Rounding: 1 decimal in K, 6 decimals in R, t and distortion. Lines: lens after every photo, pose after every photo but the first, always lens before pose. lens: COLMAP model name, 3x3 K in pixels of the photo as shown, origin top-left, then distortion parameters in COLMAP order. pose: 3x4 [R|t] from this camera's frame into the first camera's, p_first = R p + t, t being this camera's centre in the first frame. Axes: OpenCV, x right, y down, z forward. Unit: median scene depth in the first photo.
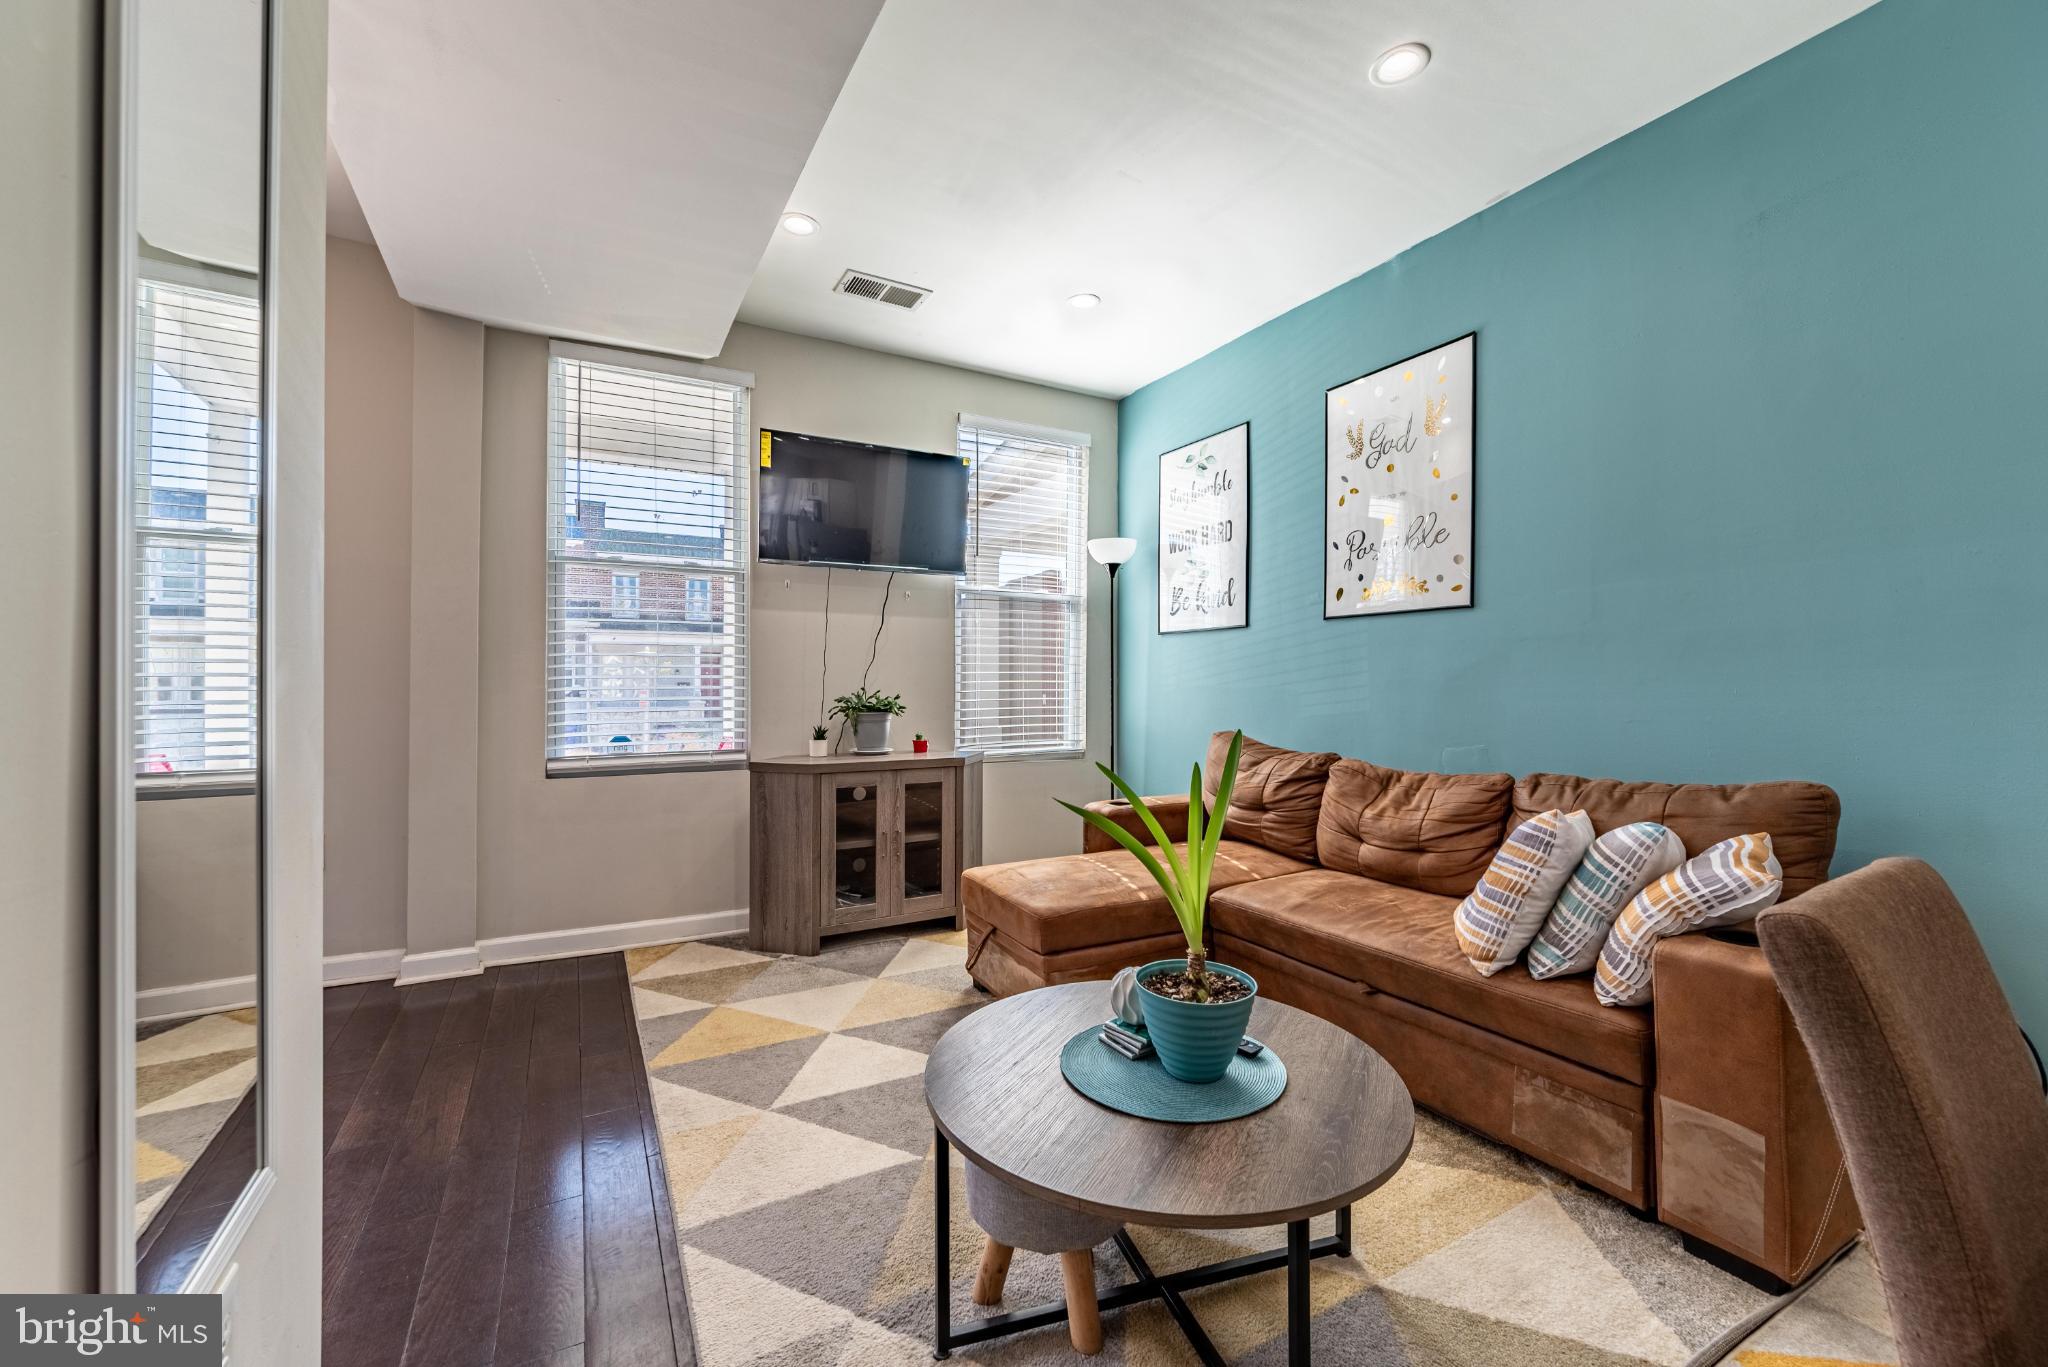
lens RADIAL K [[816.2, 0, 1027.4], [0, 816.2, 687.7], [0, 0, 1]] dist [-0.001993, -0.000361]
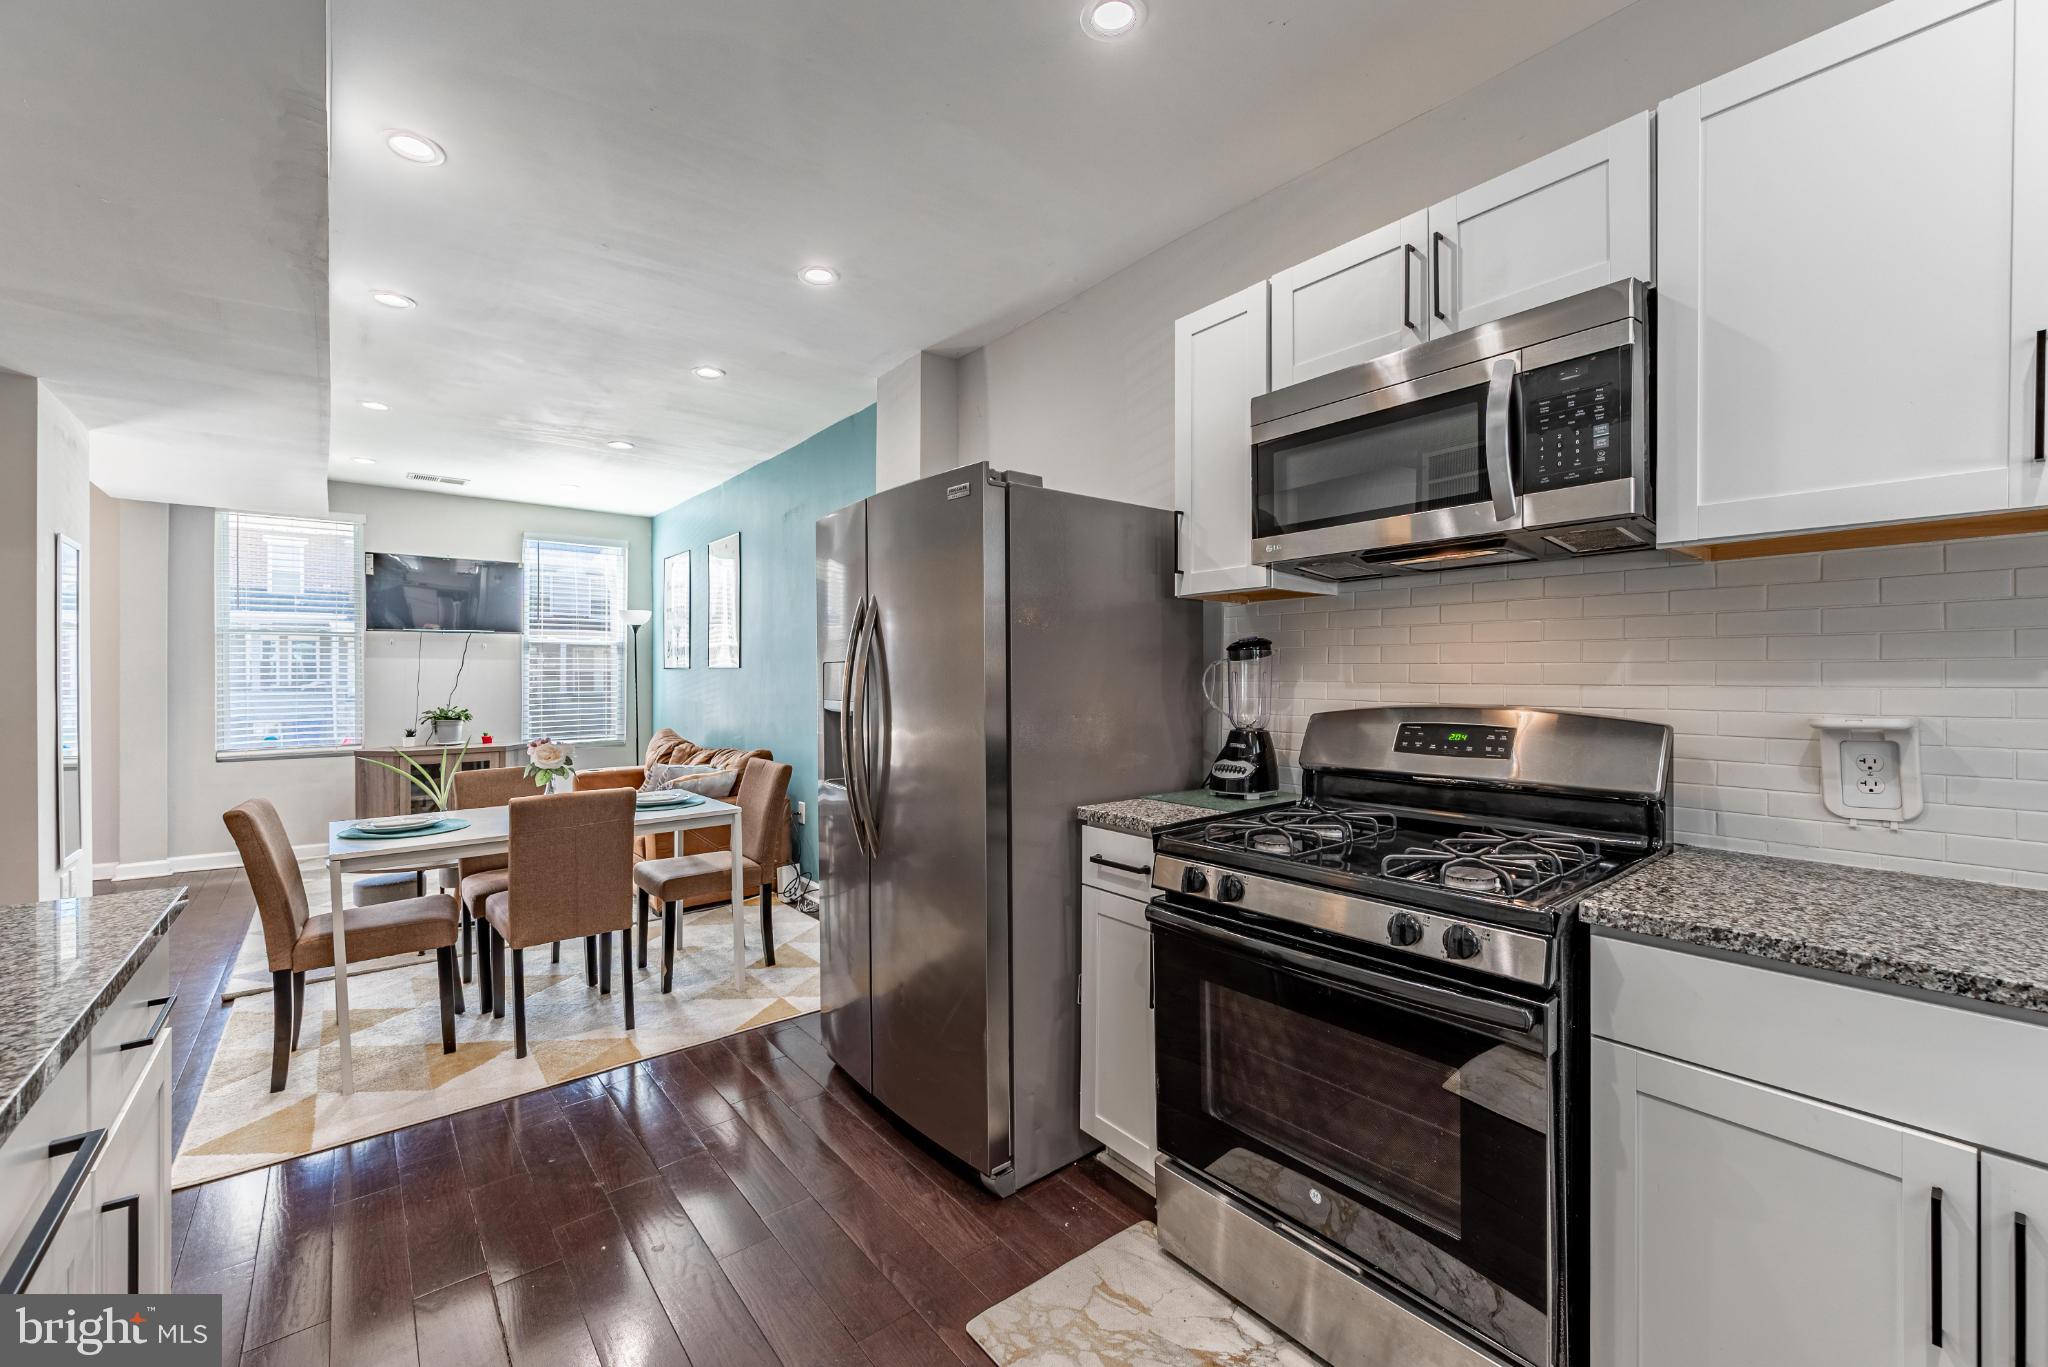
lens RADIAL K [[816.2, 0, 1018.8], [0, 816.2, 684.5], [0, 0, 1]] dist [-0.001993, -0.000361]
pose [[0.982086, -0.003878, 0.188394, 0.683323], [0.002144, 0.999953, 0.009408, -0.059106], [-0.188421, -0.008836, 0.982049, -0.911958]]
